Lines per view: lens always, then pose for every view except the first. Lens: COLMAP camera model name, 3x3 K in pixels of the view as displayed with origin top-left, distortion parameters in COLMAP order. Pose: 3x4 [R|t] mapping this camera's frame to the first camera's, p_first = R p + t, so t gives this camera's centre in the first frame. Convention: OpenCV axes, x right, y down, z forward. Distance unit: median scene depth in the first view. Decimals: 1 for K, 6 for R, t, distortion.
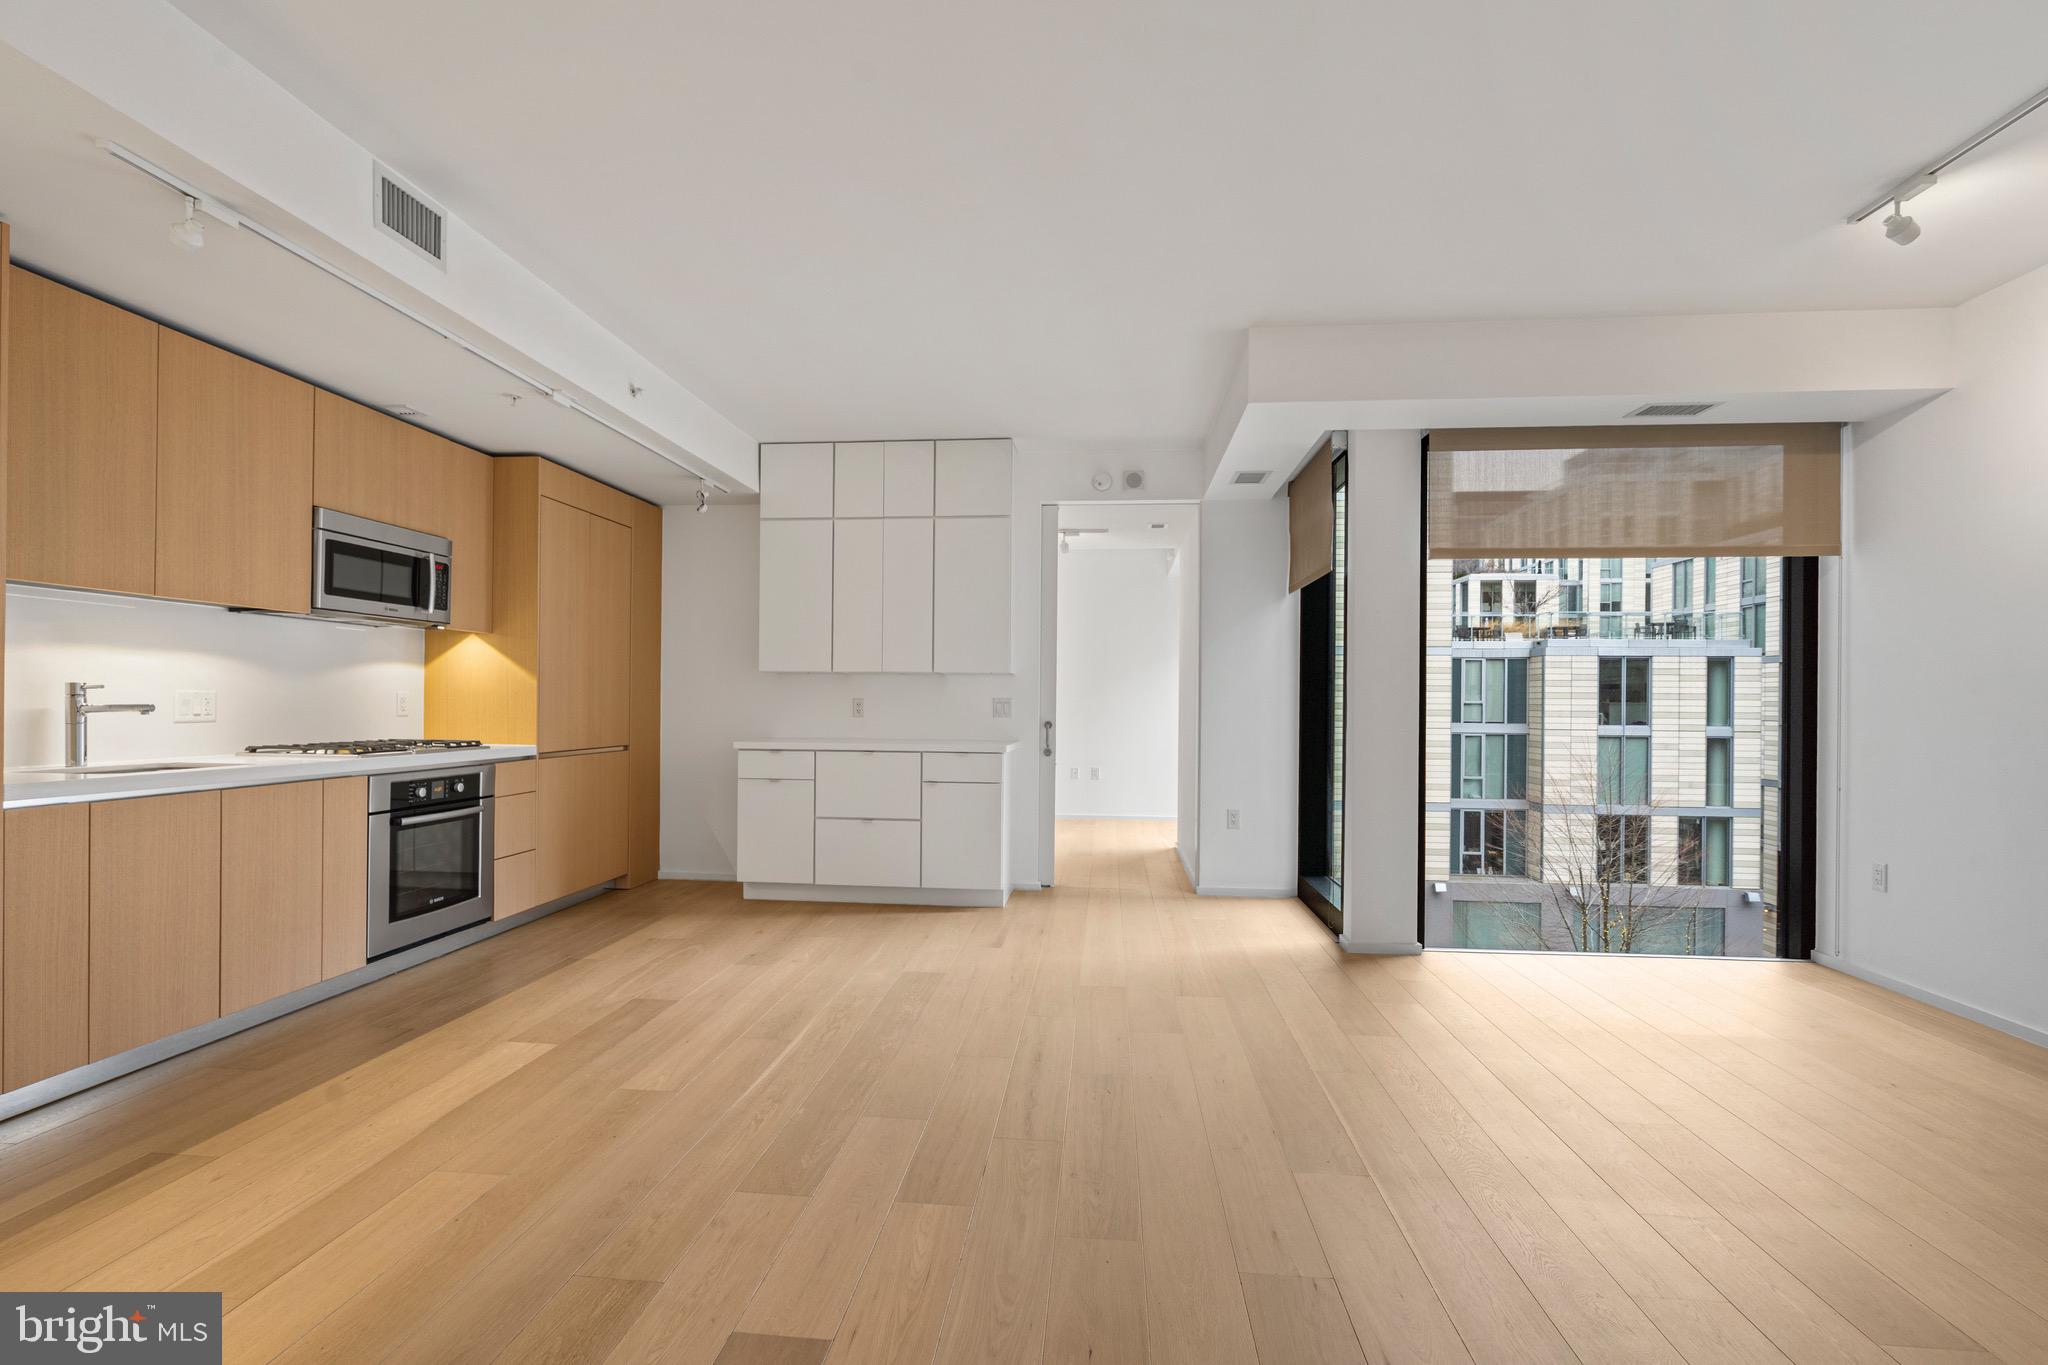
lens RADIAL K [[924.6, 0, 1006.7], [0, 924.6, 699.9], [0, 0, 1]] dist [-0.009983, 0.005596]
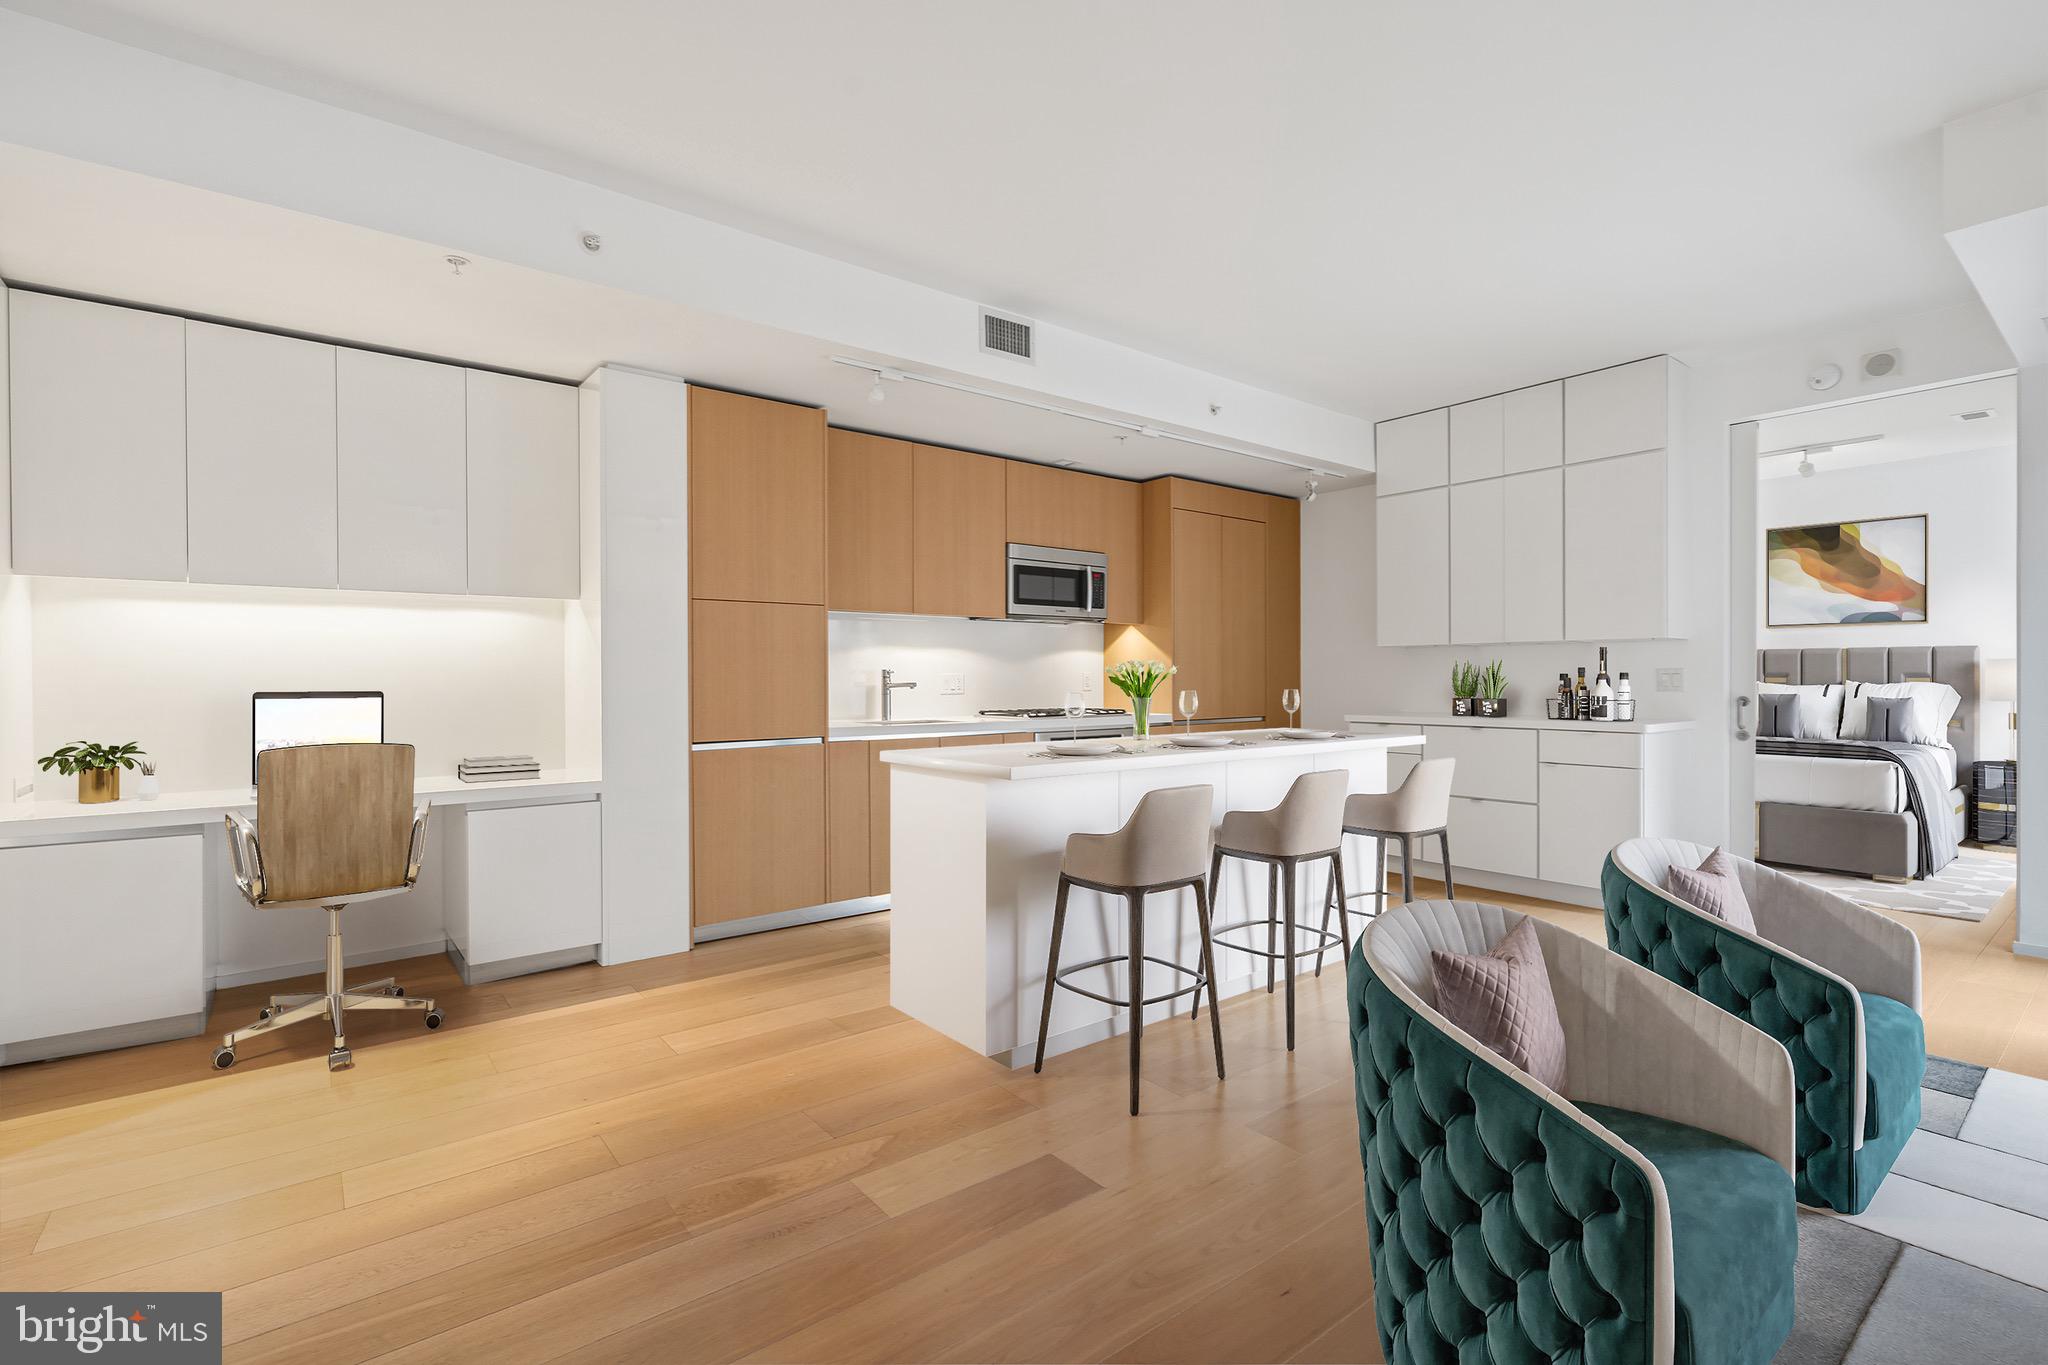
lens RADIAL K [[924.6, 0, 1027.2], [0, 924.6, 679.8], [0, 0, 1]] dist [-0.009983, 0.005596]
pose [[0.700414, -0.011863, -0.713638, 0.241640], [0.011763, 0.999918, -0.005077, 0.007791], [0.713640, -0.004839, 0.700496, 0.016245]]
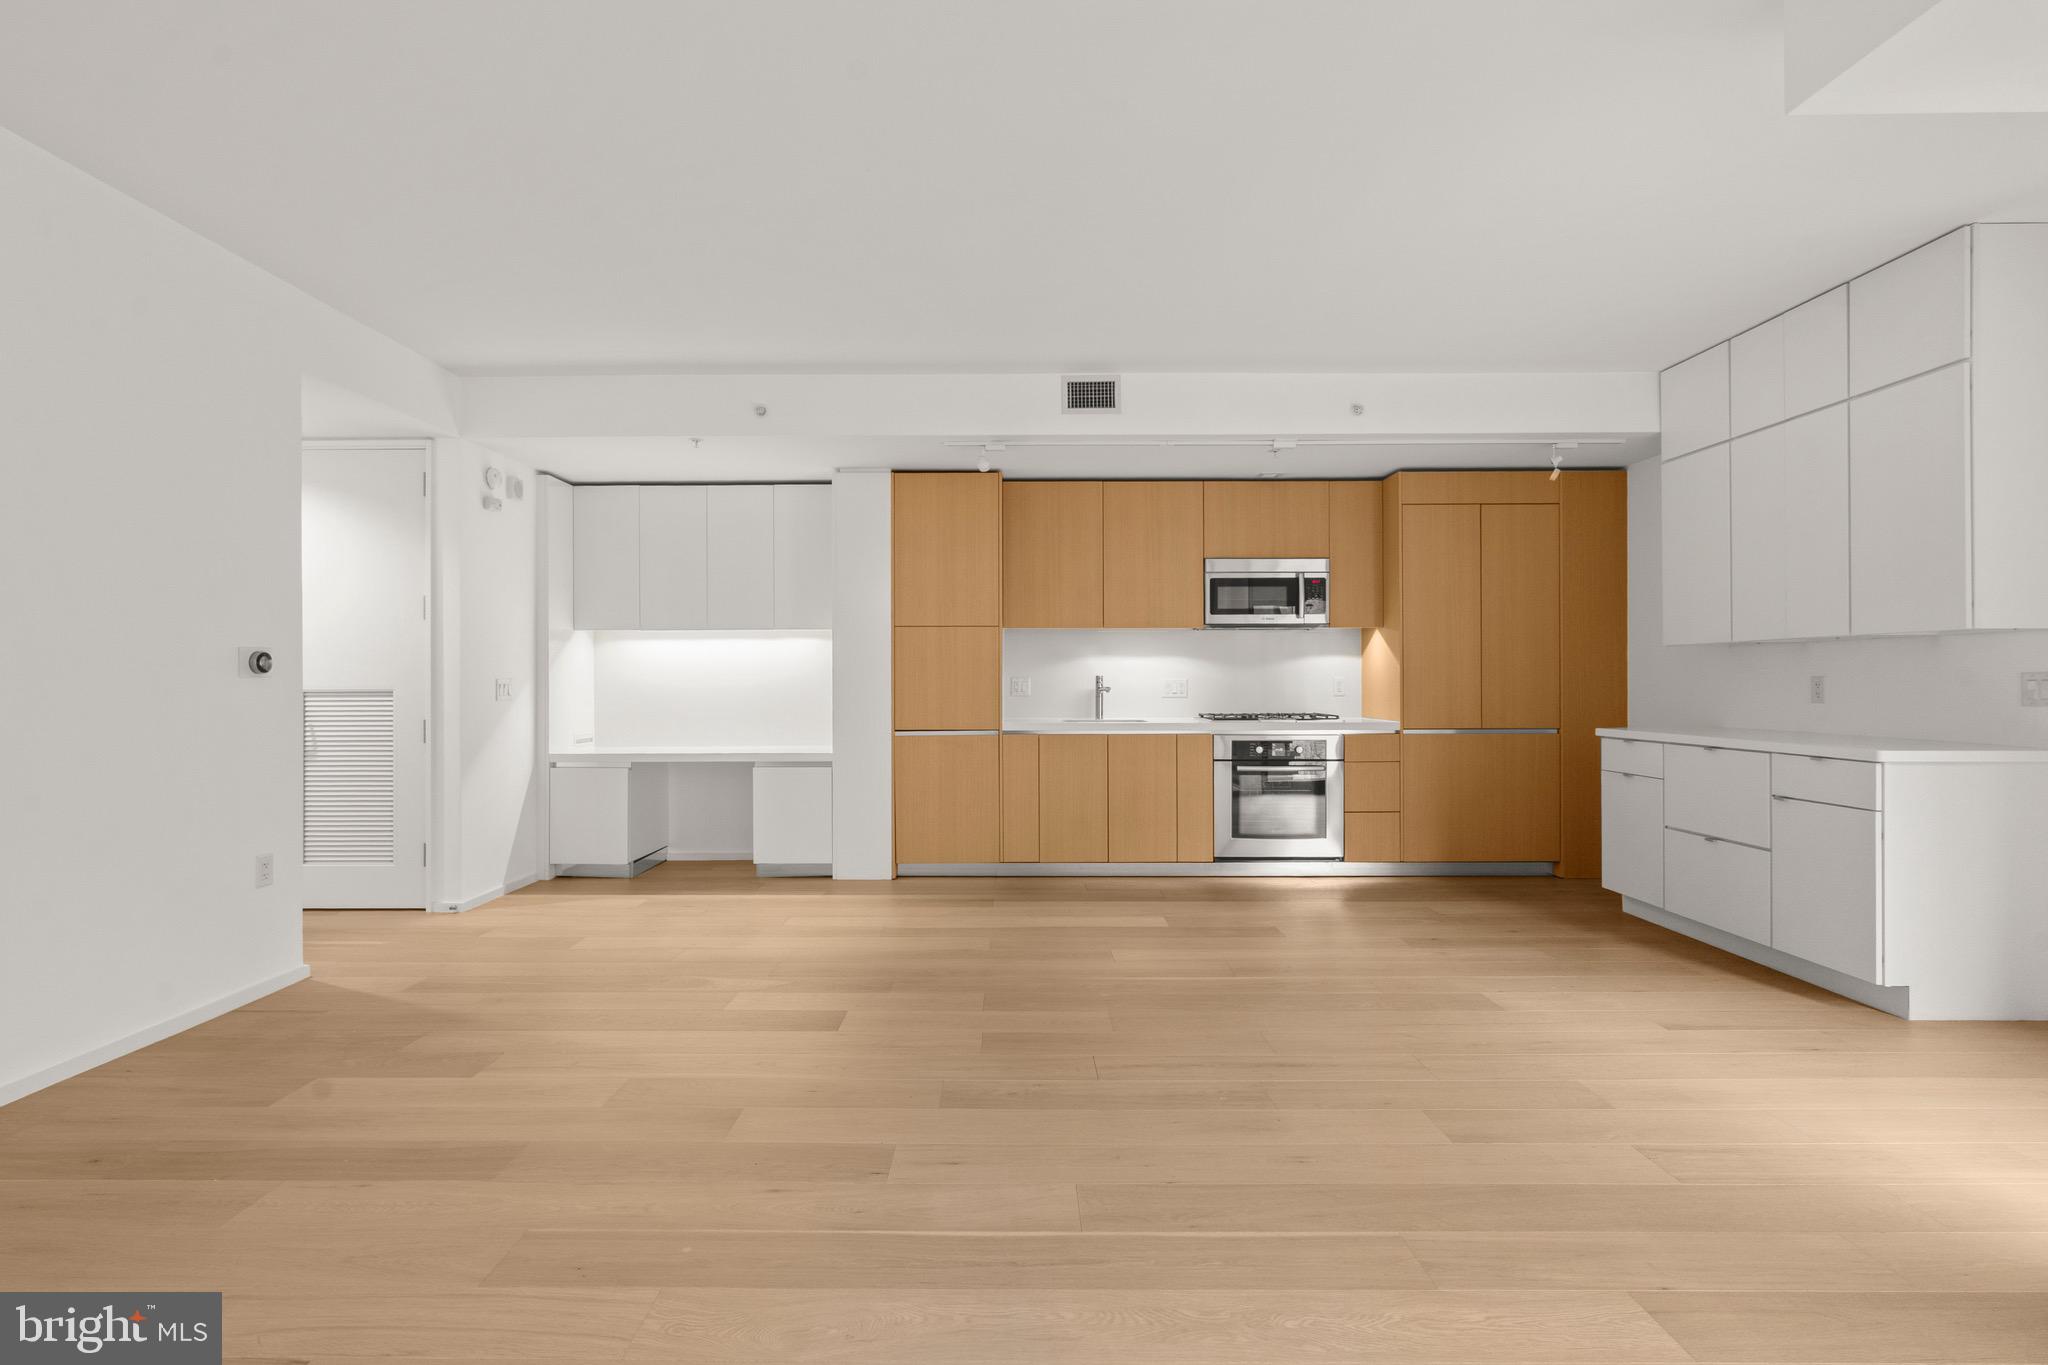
lens RADIAL K [[924.6, 0, 1029.4], [0, 924.6, 683.0], [0, 0, 1]] dist [-0.009983, 0.005596]
pose [[0.122542, -0.008340, -0.992428, 0.630254], [0.006156, 0.999952, -0.007643, 0.006980], [0.992444, -0.005173, 0.122587, 0.432181]]
